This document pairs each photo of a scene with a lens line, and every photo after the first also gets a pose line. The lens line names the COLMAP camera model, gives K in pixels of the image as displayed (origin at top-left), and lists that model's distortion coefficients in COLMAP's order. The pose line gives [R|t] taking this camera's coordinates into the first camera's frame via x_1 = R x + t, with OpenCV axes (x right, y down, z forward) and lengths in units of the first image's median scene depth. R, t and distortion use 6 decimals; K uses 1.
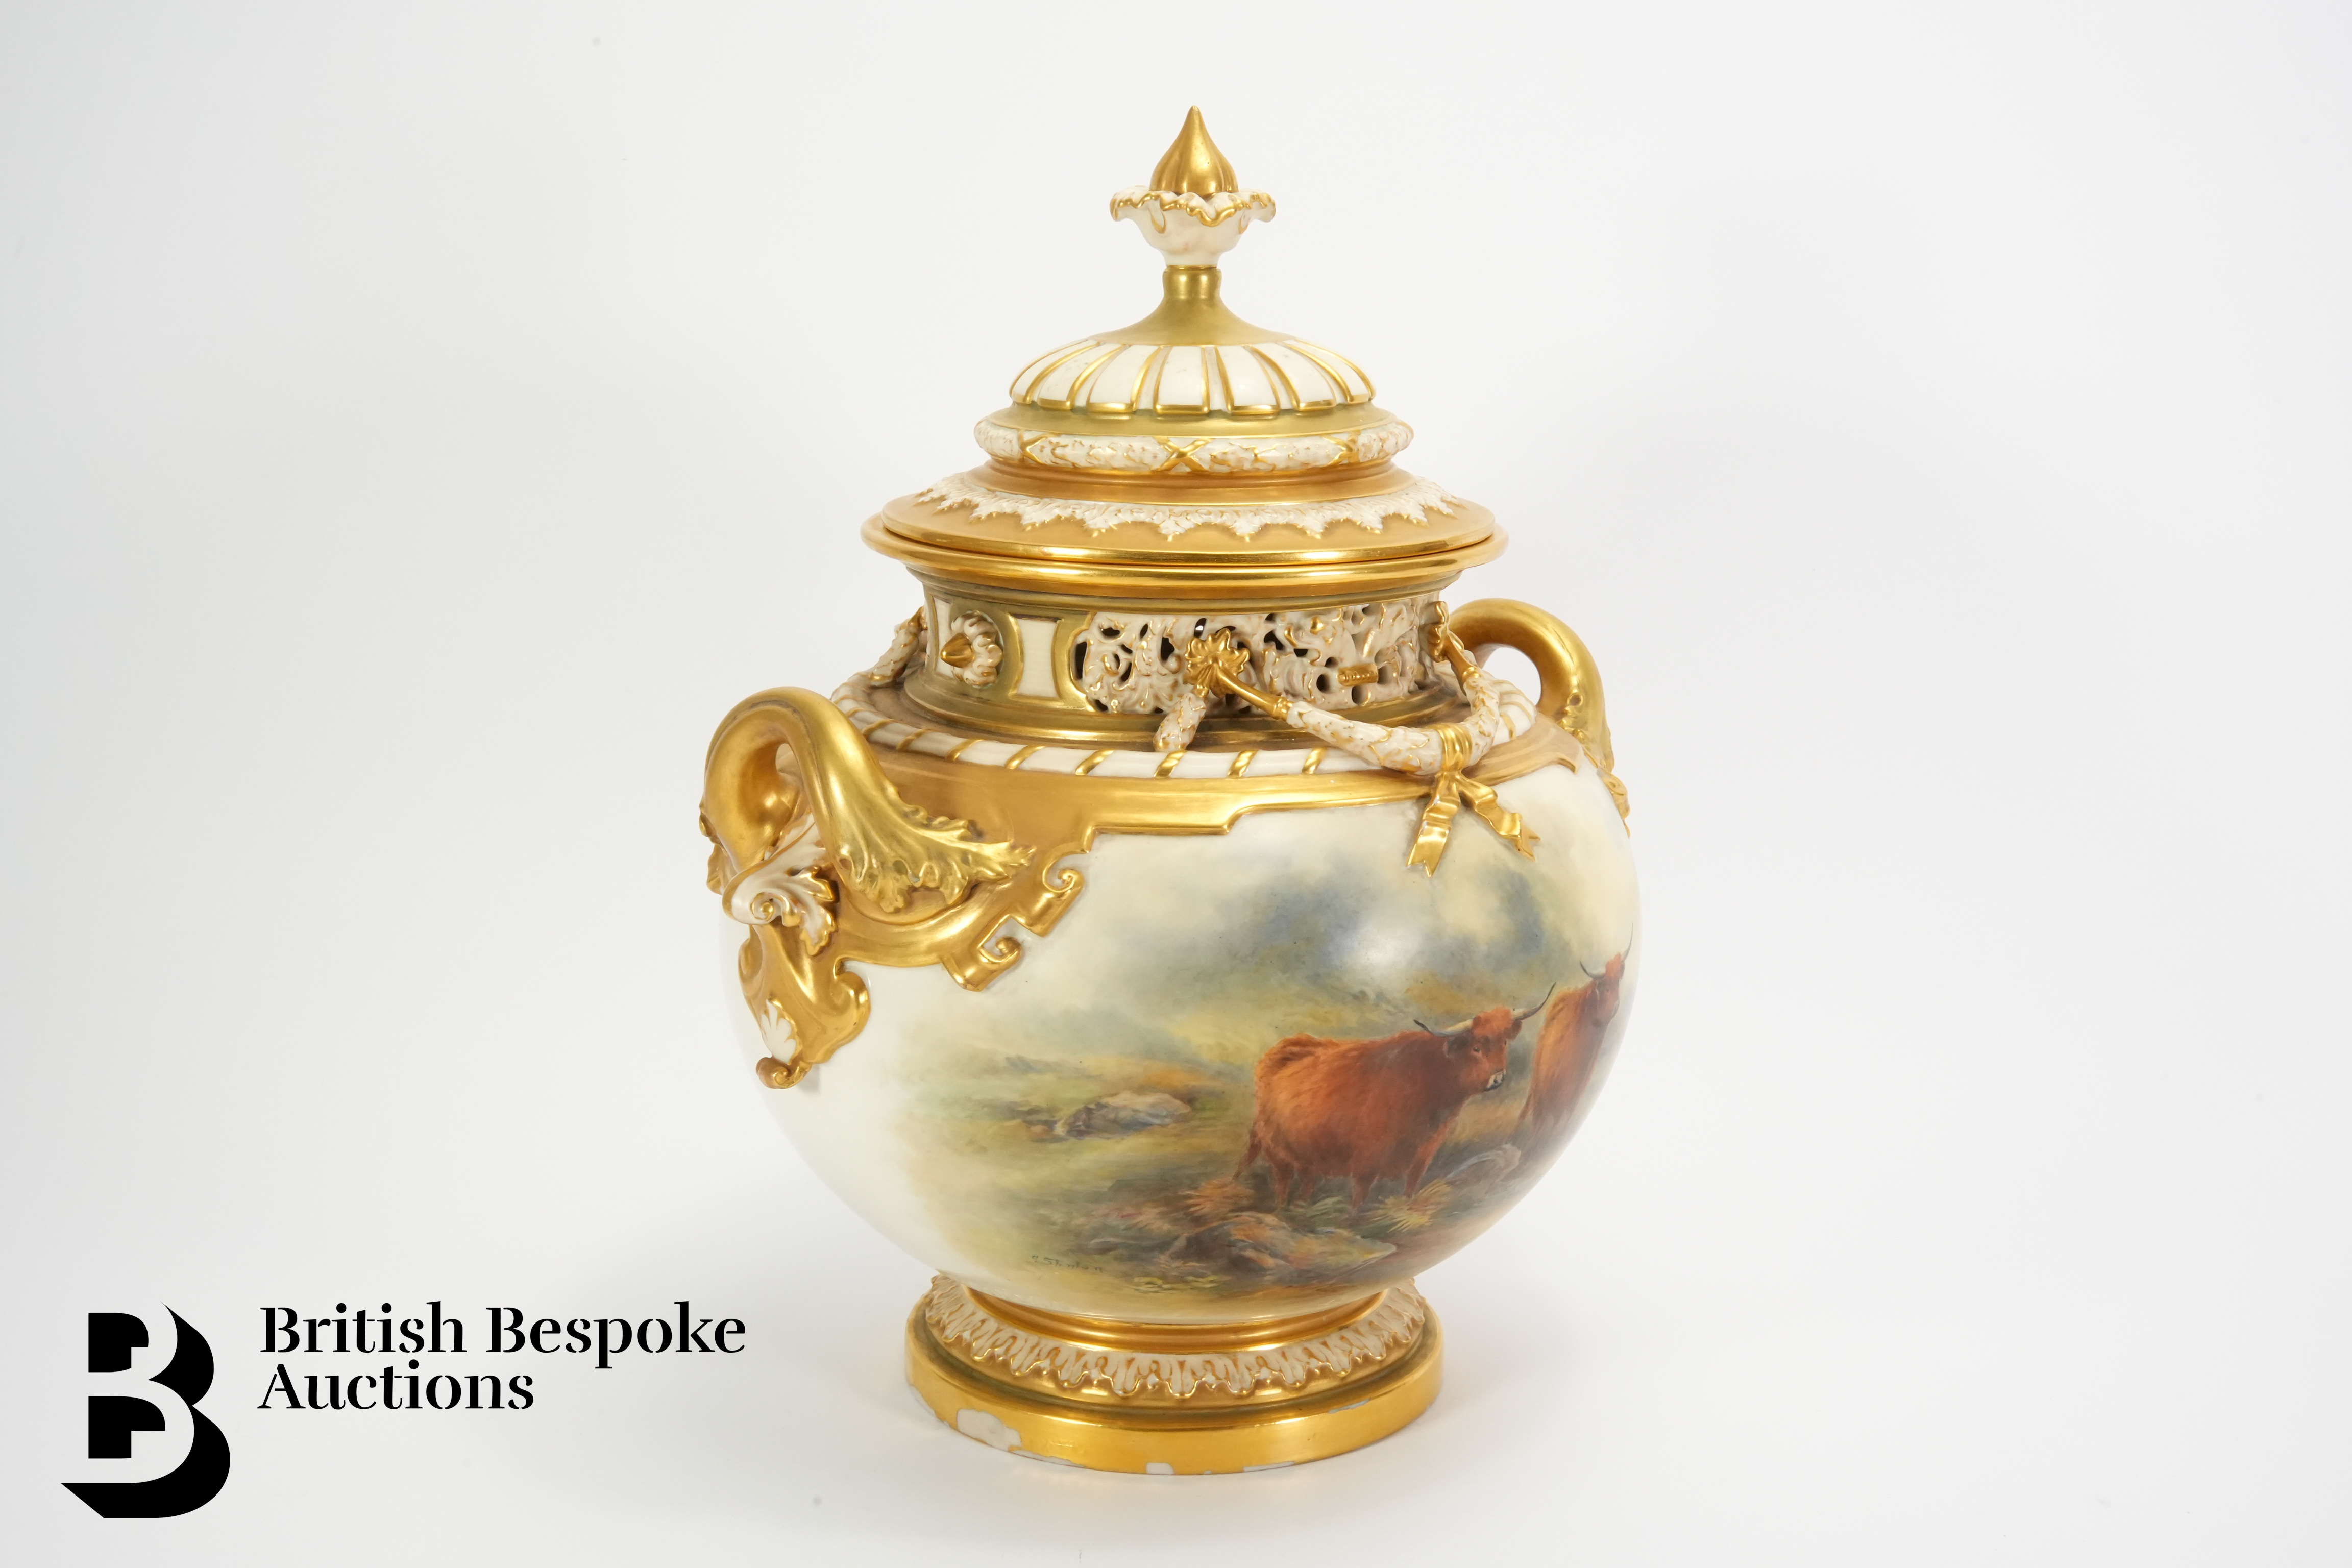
lens RADIAL K [[3332.4, 0, 1180.2], [0, 3332.4, 788.0], [0, 0, 1]] dist [-0.006841, -0.003976]
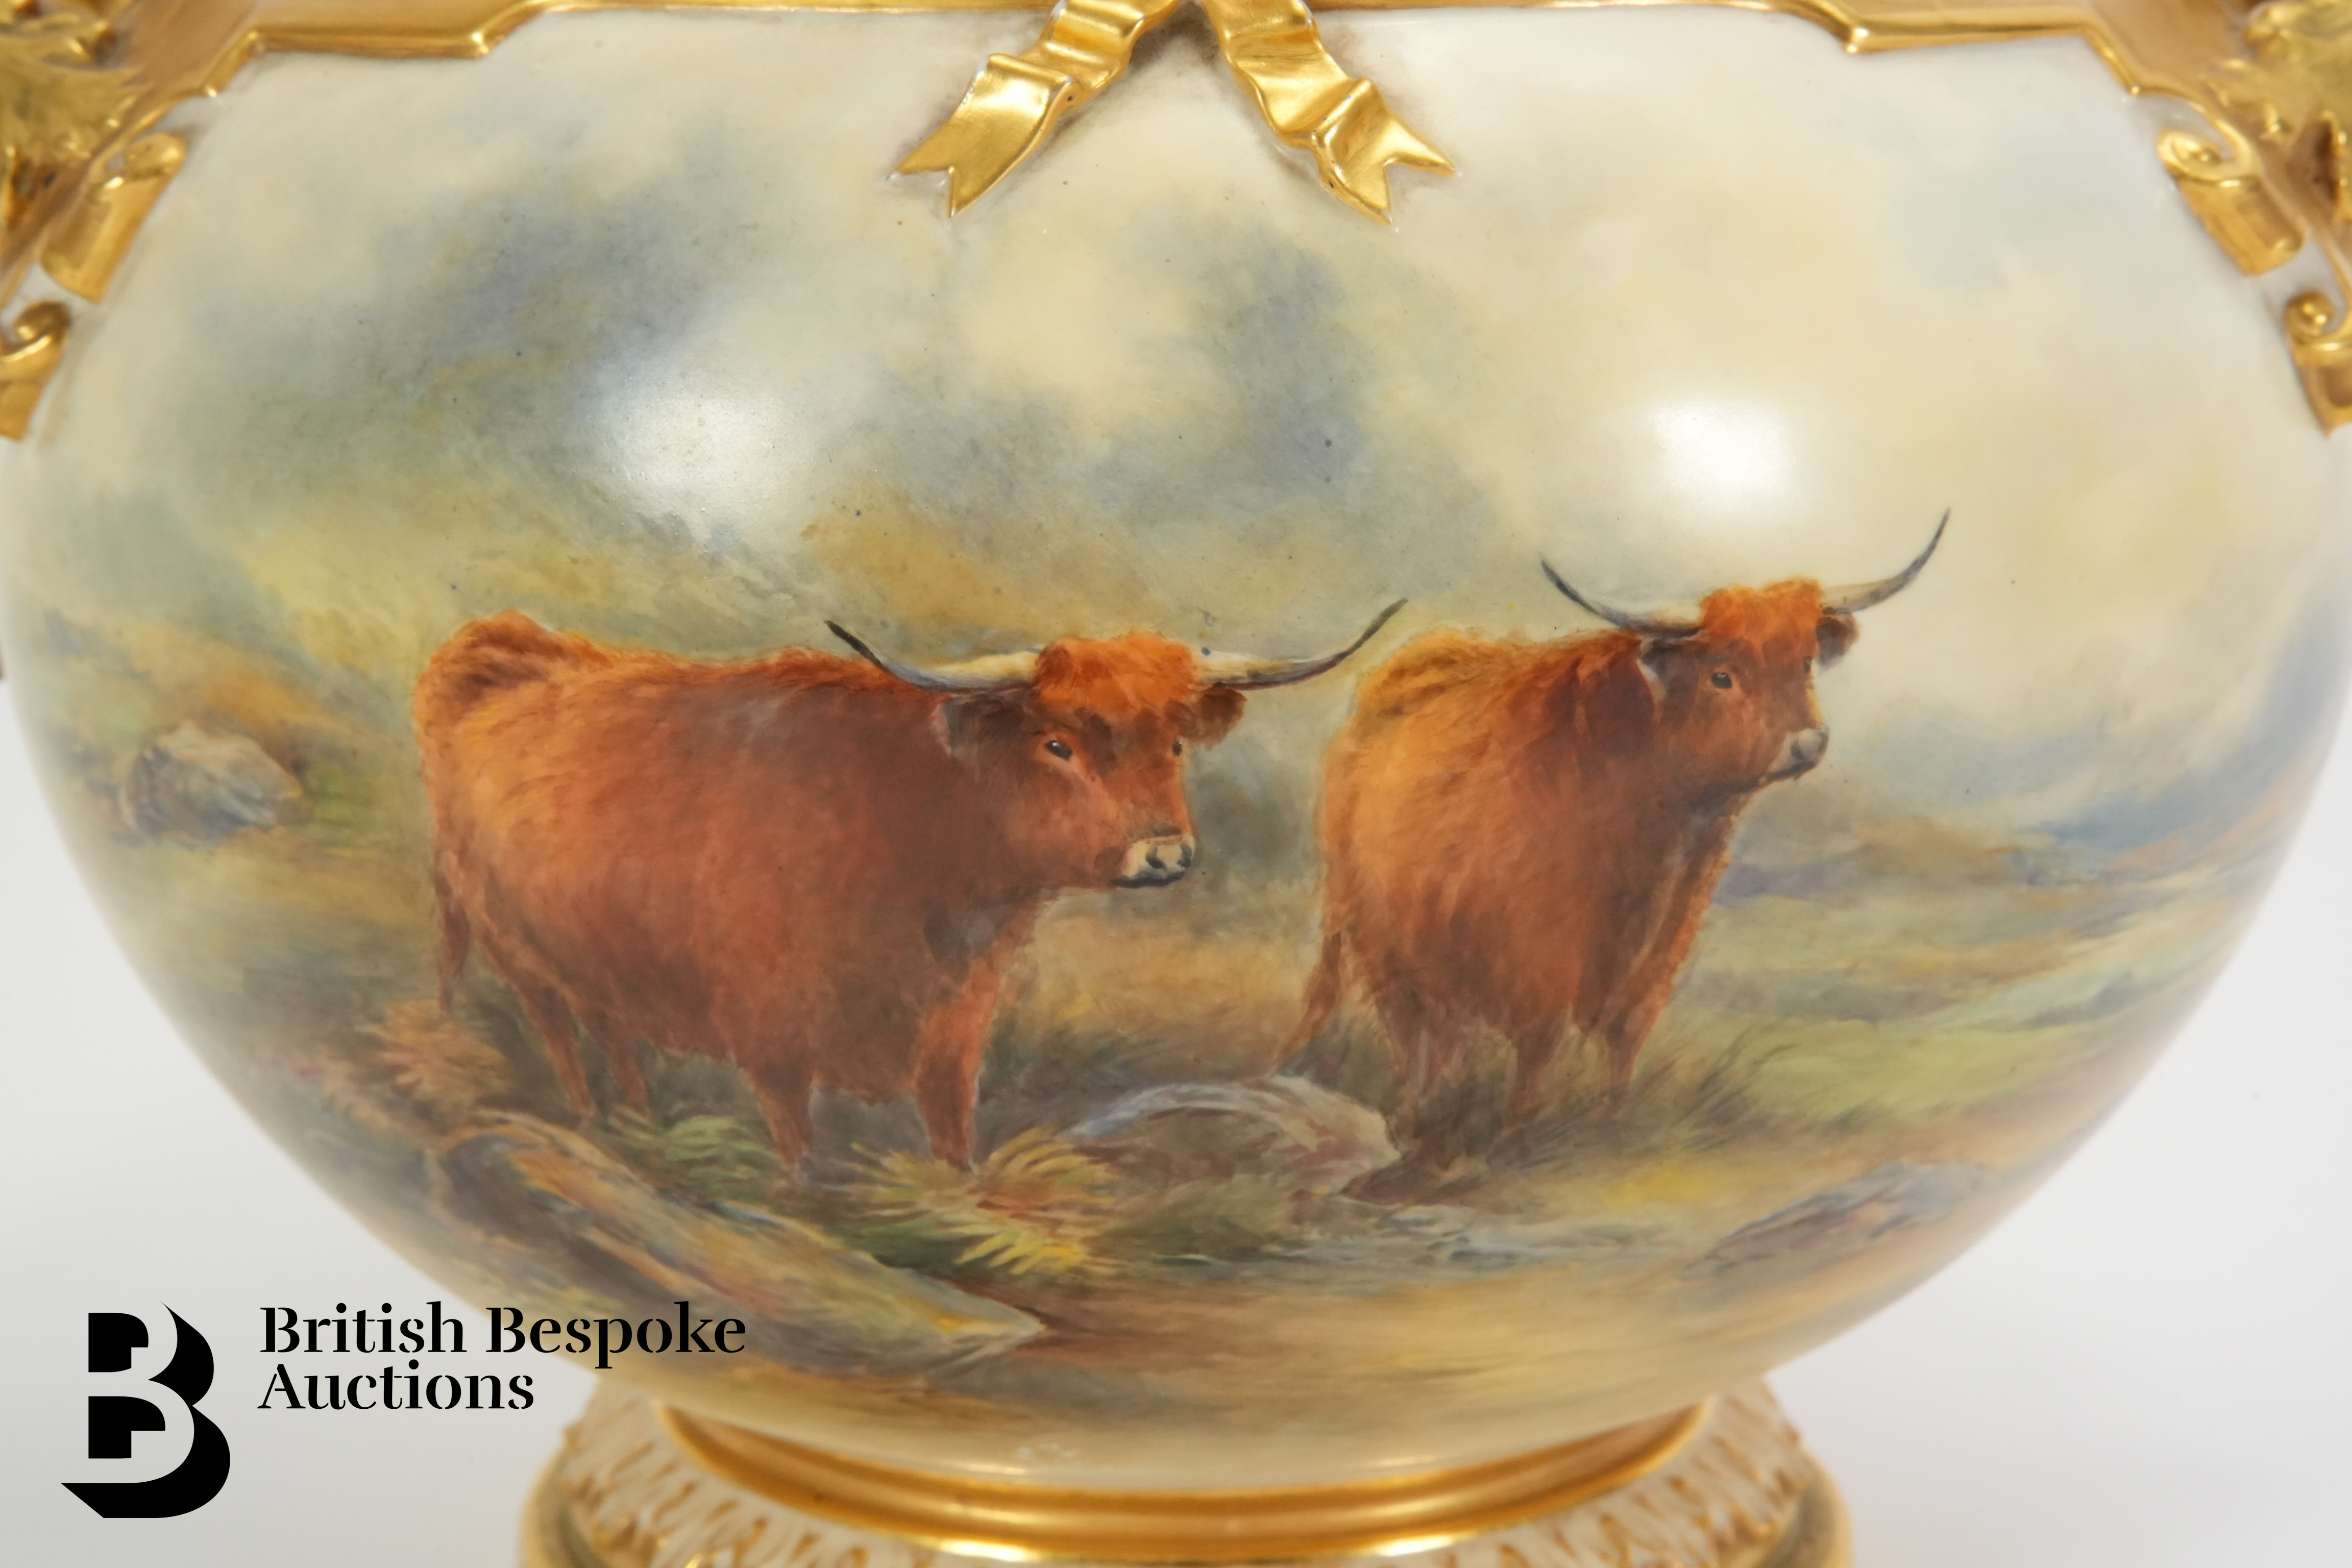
lens RADIAL K [[4530.4, 0, 1171.7], [0, 4530.4, 783.2], [0, 0, 1]] dist [0.000172, 0.141260]
pose [[0.768151, 0.117659, -0.629364, 0.387601], [-0.120538, 0.991968, 0.038329, 0.063597], [0.628819, 0.046420, 0.776164, 0.659122]]
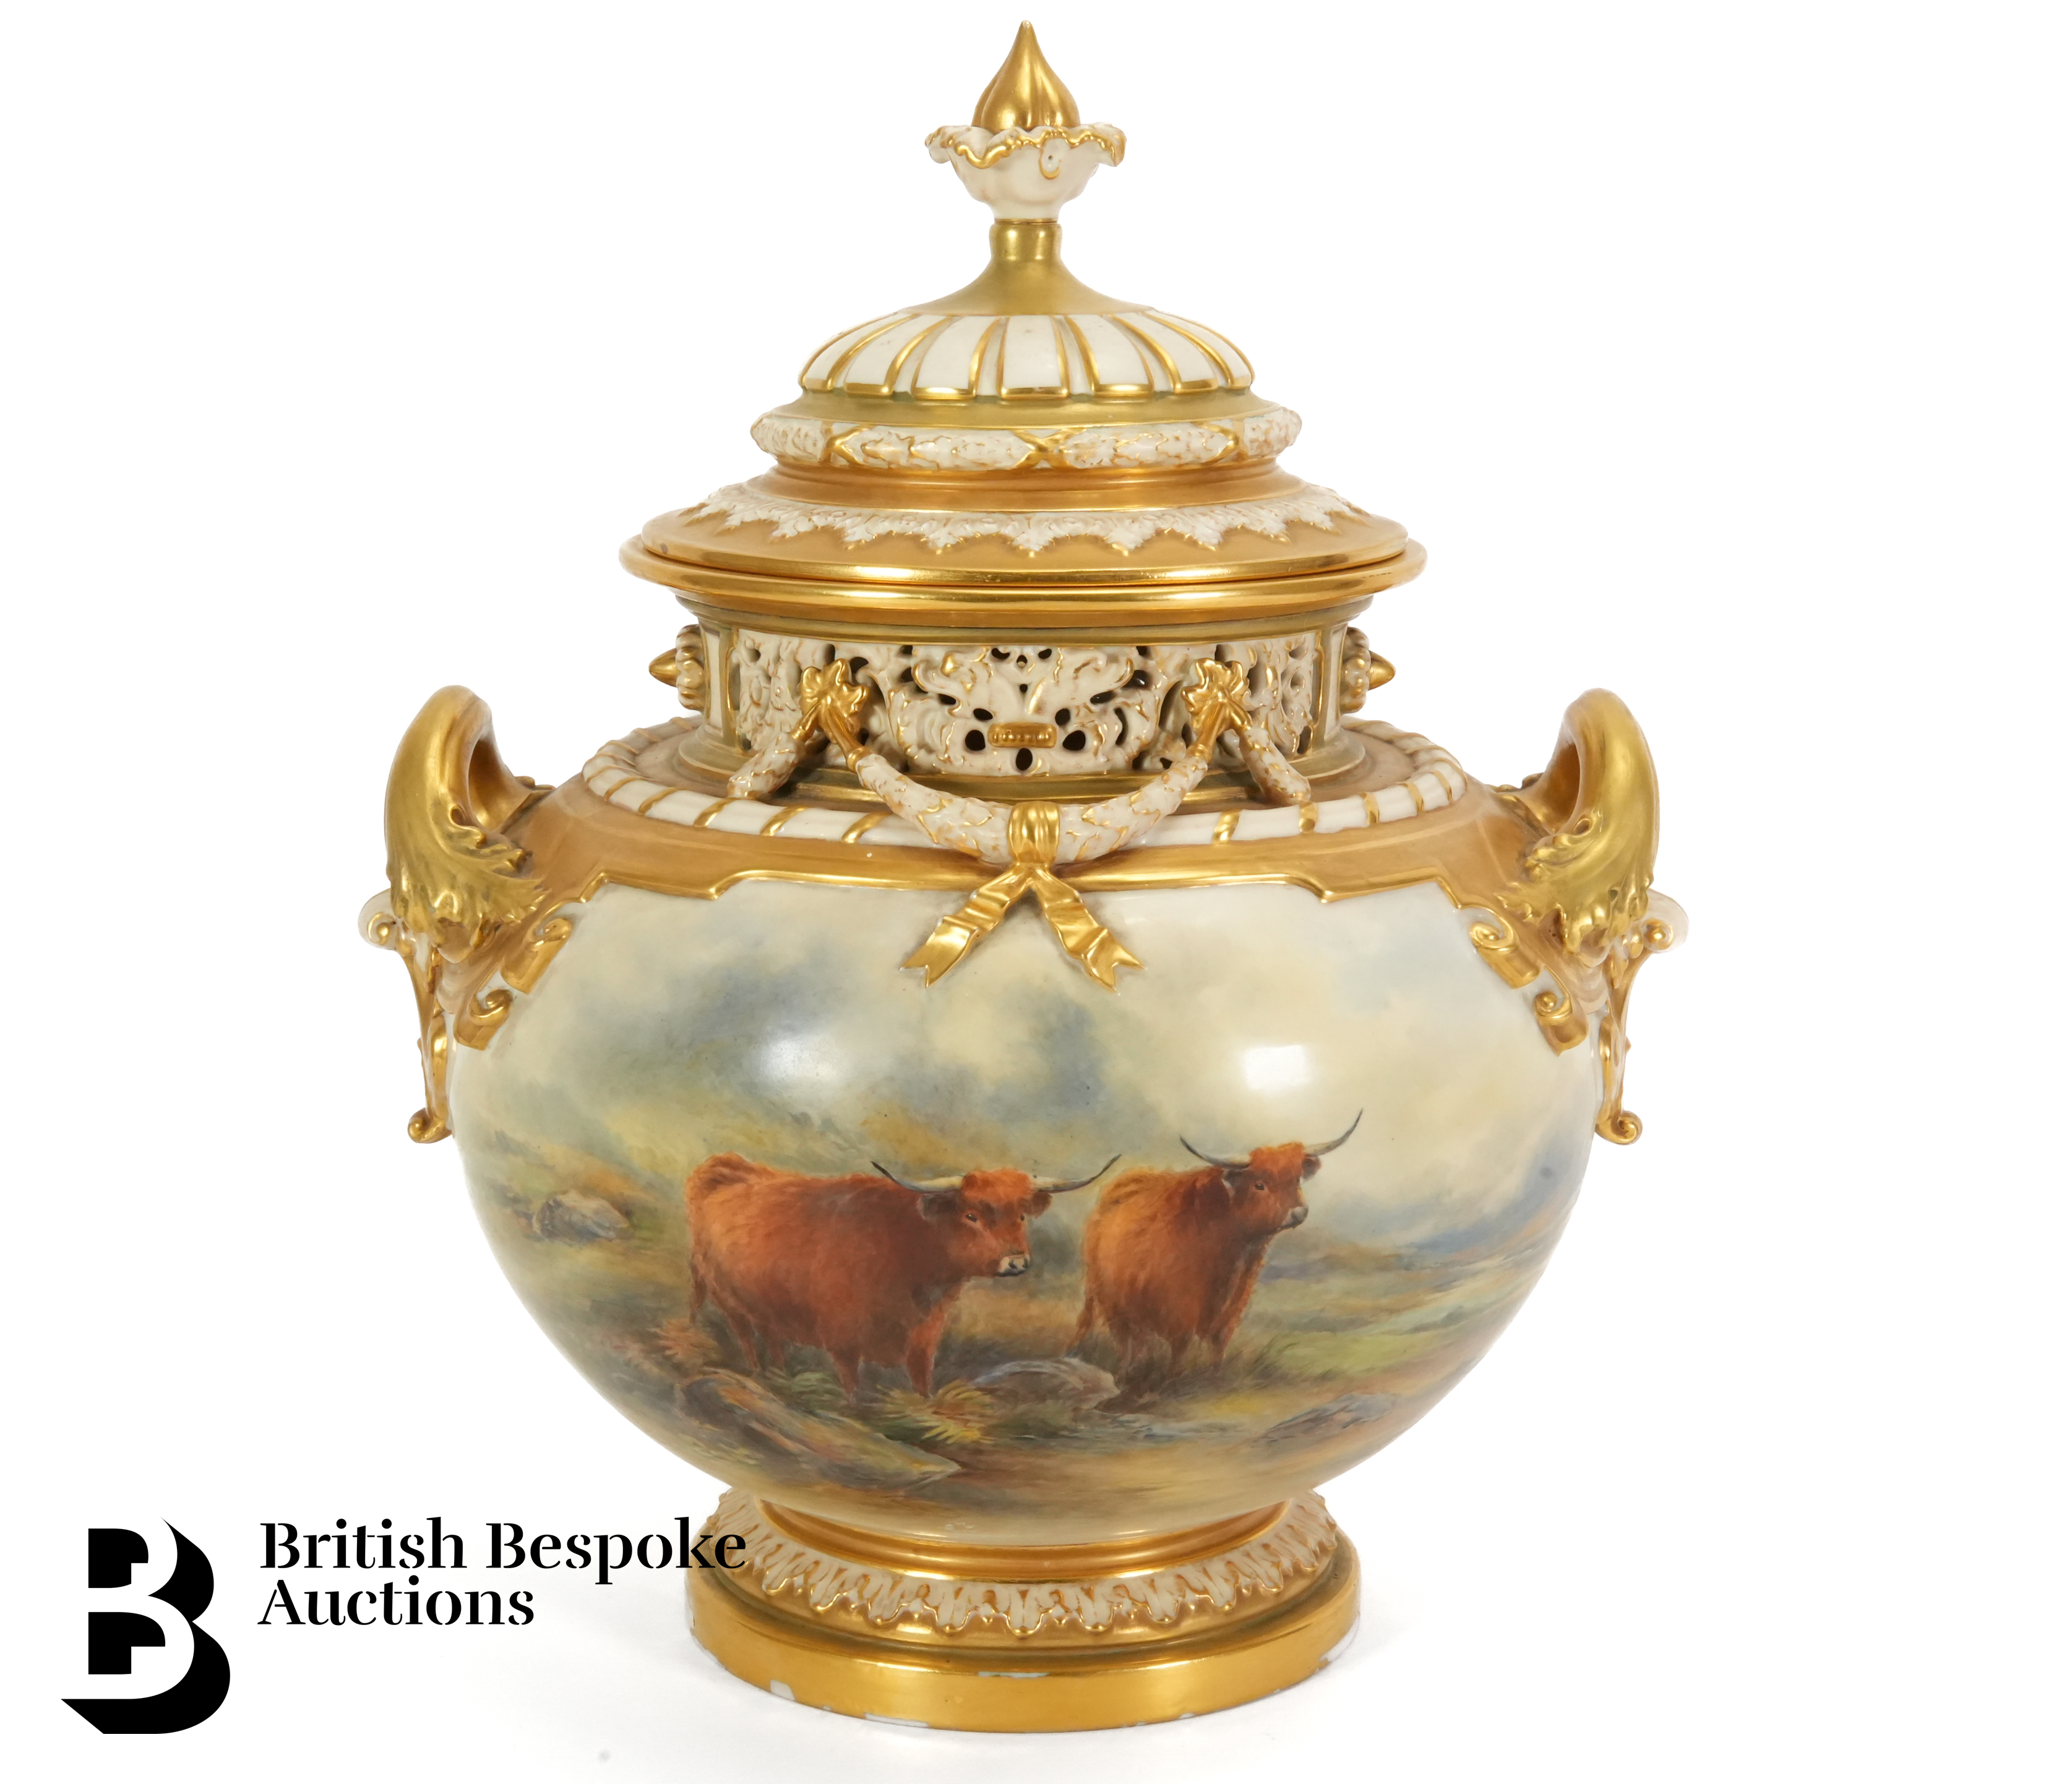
lens RADIAL K [[4190.8, 0, 1036.9], [0, 4190.8, 890.9], [0, 0, 1]] dist [0.011471, -0.002727]
pose [[0.770928, 0.111185, -0.627142, 0.710248], [-0.126641, 0.991744, 0.020148, -0.018738], [0.624205, 0.063889, 0.778644, 0.246188]]
